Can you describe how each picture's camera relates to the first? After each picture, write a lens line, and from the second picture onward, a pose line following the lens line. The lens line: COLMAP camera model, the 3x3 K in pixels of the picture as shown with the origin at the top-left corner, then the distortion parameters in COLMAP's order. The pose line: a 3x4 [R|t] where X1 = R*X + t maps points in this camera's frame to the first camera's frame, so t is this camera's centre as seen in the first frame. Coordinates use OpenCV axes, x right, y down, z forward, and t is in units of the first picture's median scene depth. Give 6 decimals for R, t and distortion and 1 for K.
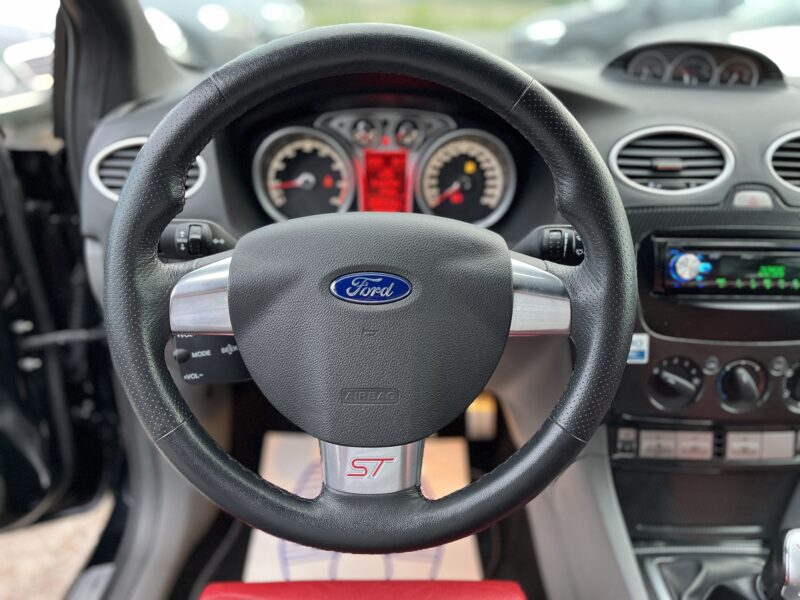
lens RADIAL K [[613.3, 0, 400.0], [0, 613.3, 300.0], [0, 0, 1]] dist [0.073084, -0.113093]
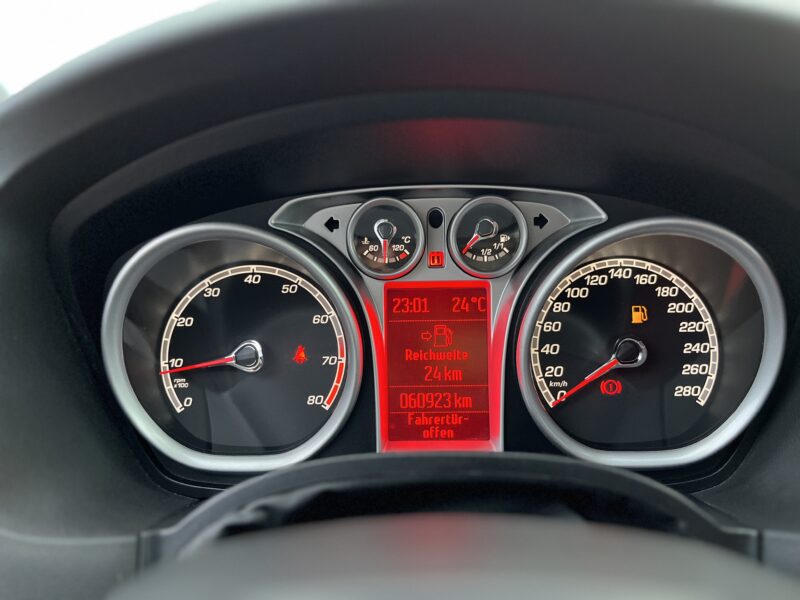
lens RADIAL K [[613.3, 0, 400.0], [0, 613.3, 300.0], [0, 0, 1]] dist [0.073084, -0.113093]
pose [[0.999751, -0.021717, 0.005224, -0.050940], [0.022335, 0.968918, -0.246371, -0.124605], [0.000289, 0.246426, 0.969161, 0.590182]]
